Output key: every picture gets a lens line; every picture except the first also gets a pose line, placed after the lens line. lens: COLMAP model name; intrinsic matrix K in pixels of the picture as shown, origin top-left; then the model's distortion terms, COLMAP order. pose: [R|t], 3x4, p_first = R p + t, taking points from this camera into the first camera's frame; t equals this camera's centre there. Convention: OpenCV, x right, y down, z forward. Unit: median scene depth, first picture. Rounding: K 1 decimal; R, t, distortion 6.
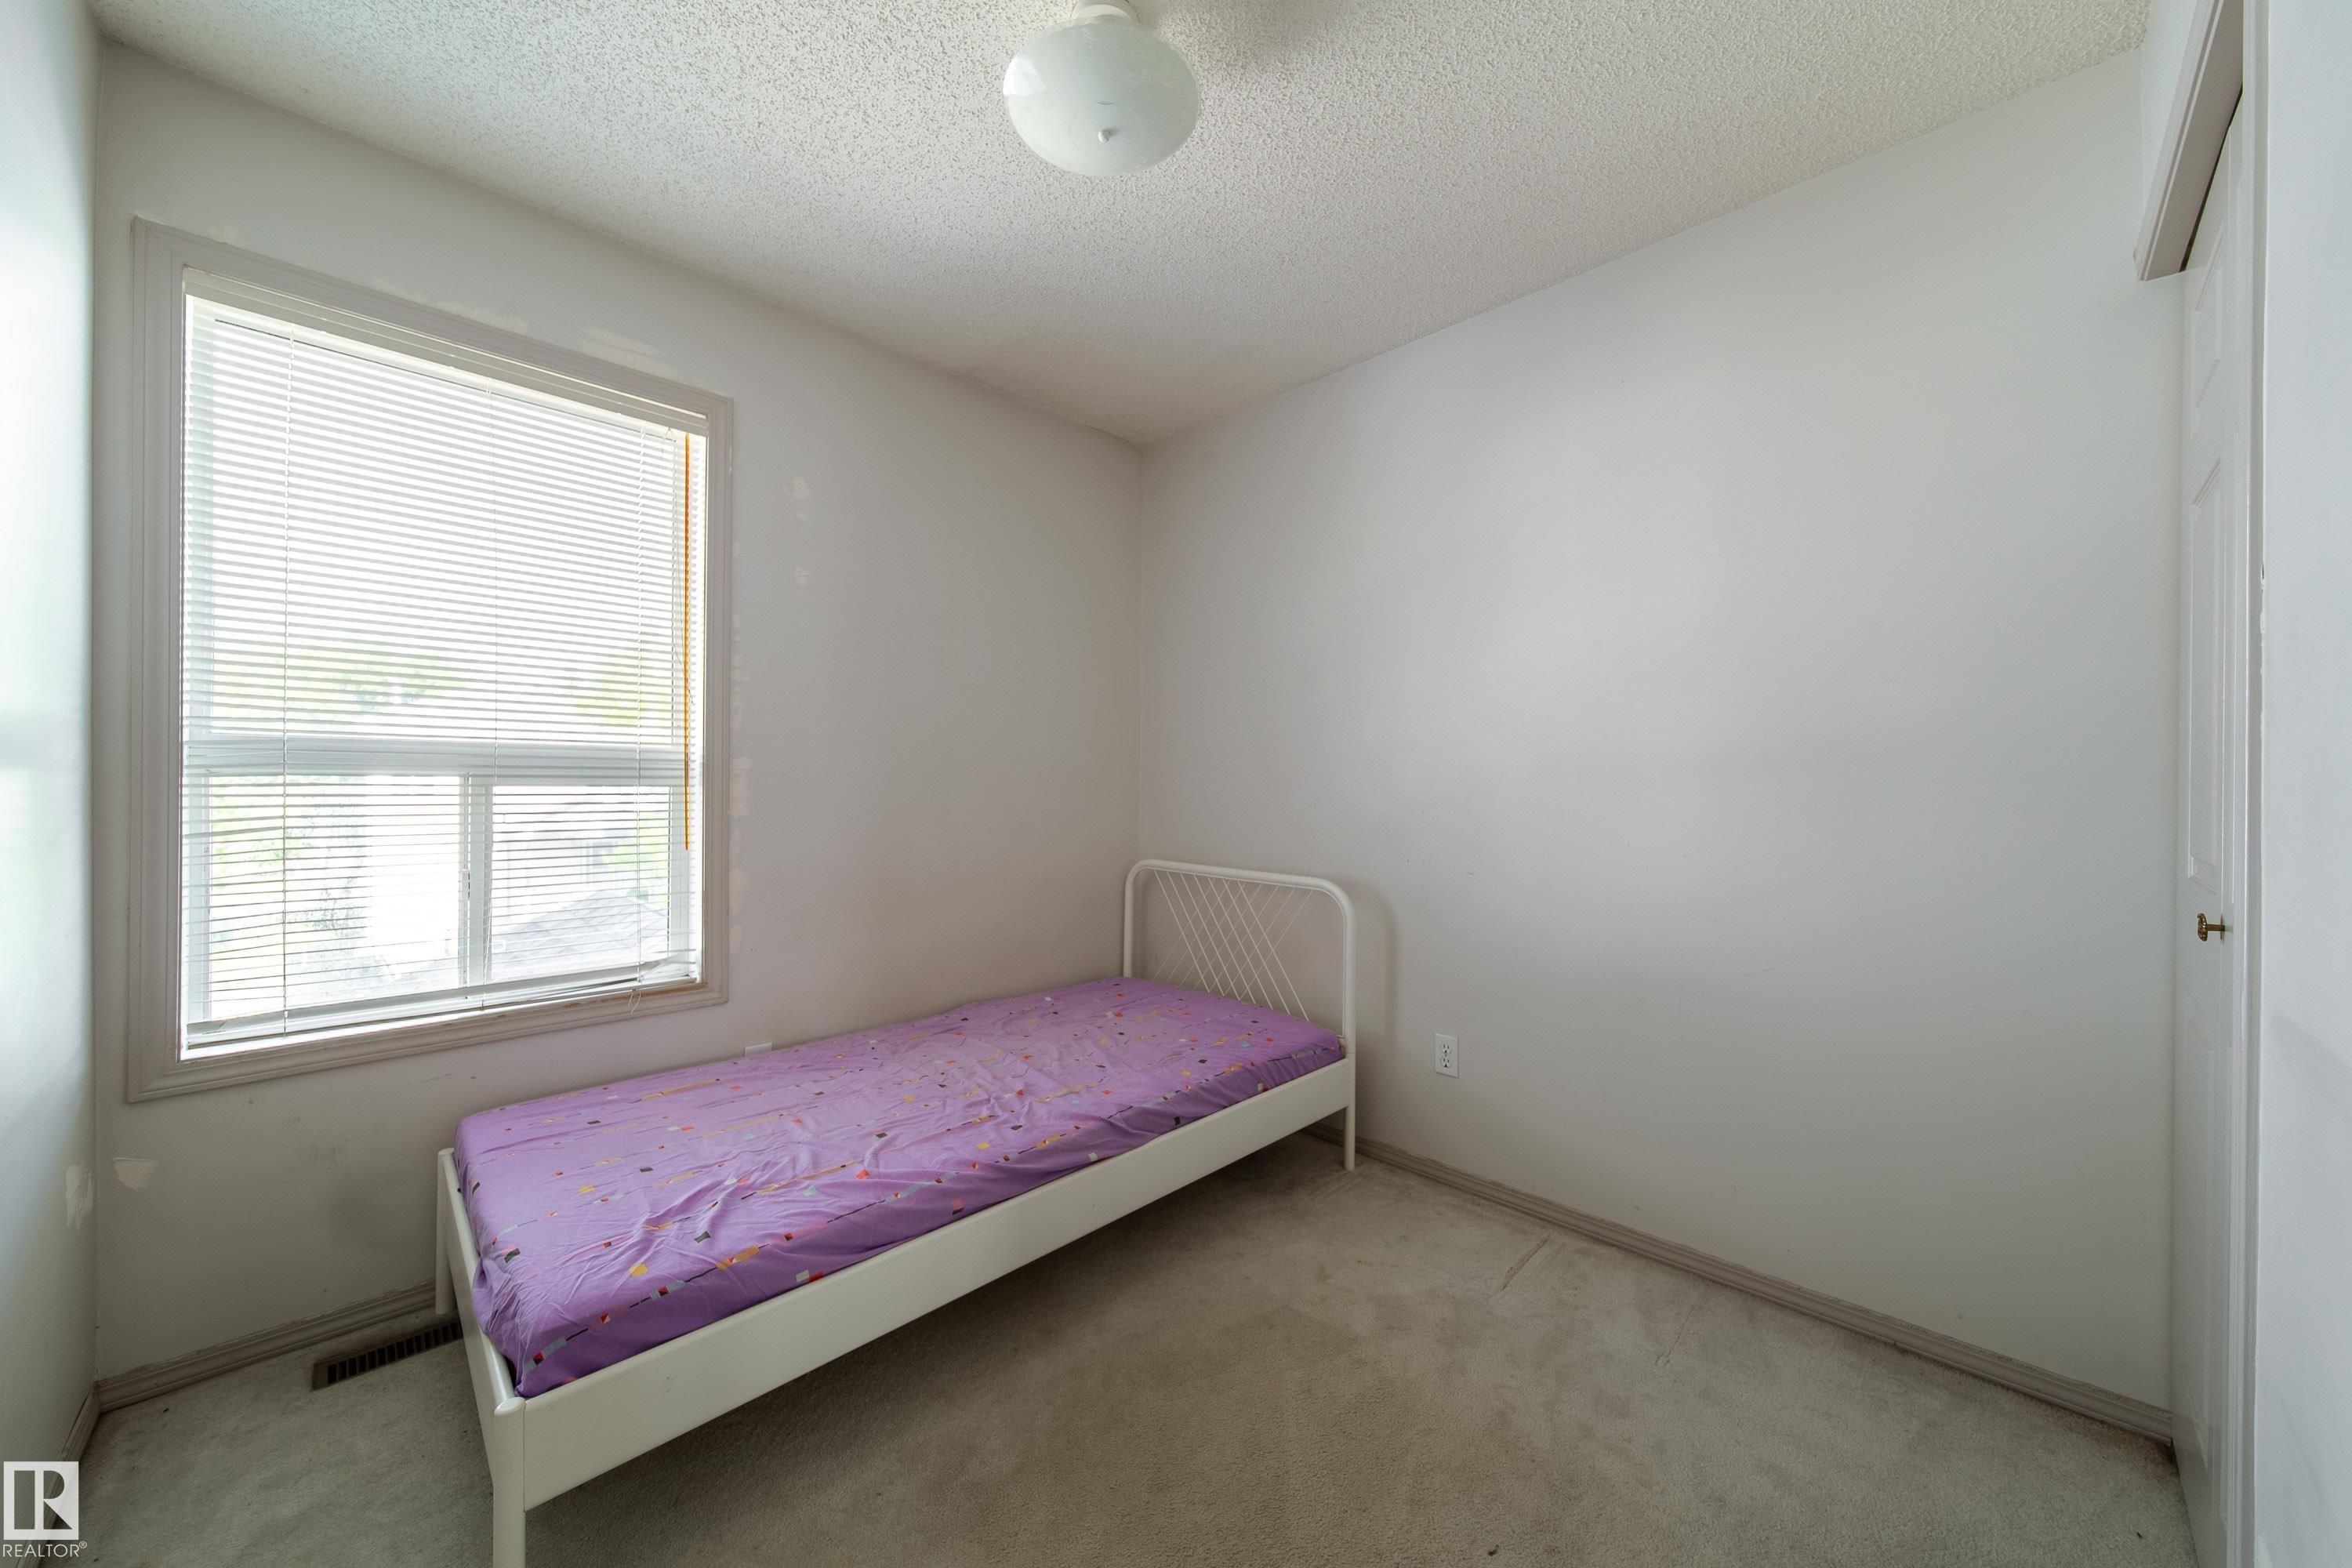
lens RADIAL K [[840.1, 0, 1179.1], [0, 840.1, 780.5], [0, 0, 1]] dist [0.005644, -0.002699]
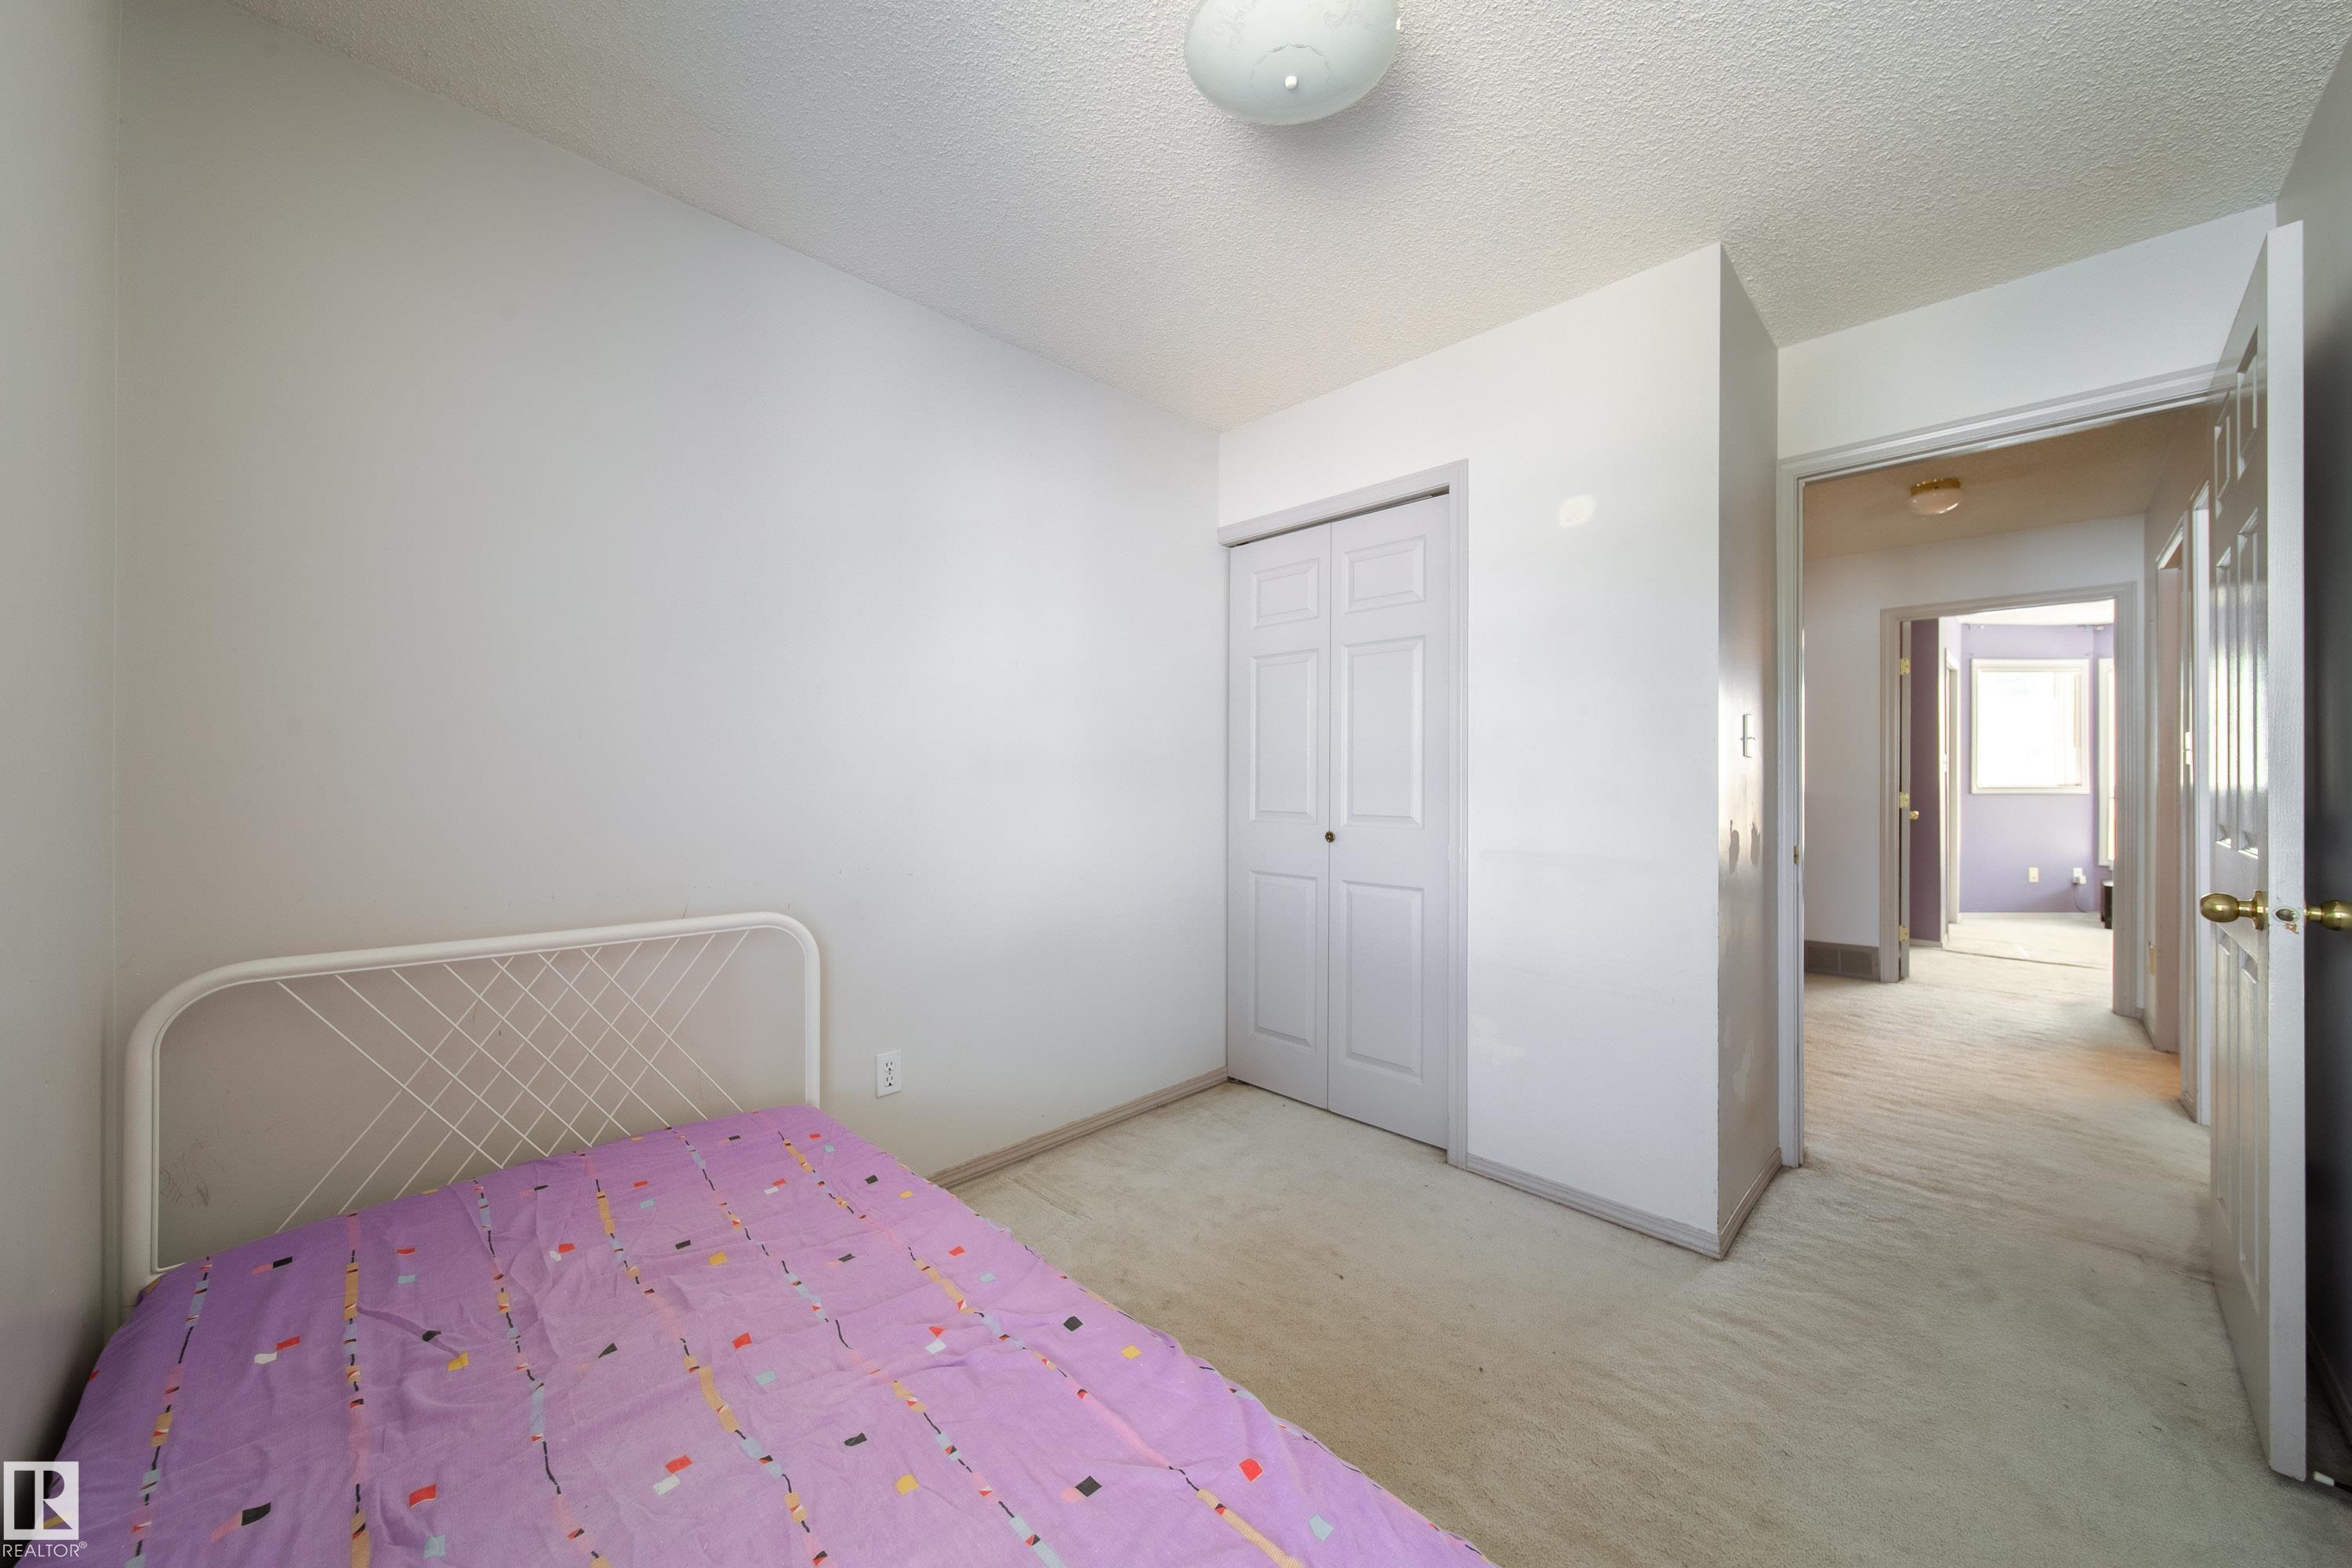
lens RADIAL K [[824.8, 0, 1145.8], [0, 824.8, 780.3], [0, 0, 1]] dist [0.000962, -0.006644]
pose [[0.024591, 0.001934, 0.999696, -0.674410], [-0.004279, 0.999989, -0.001829, -0.002273], [-0.999688, -0.004232, 0.024599, 0.771803]]
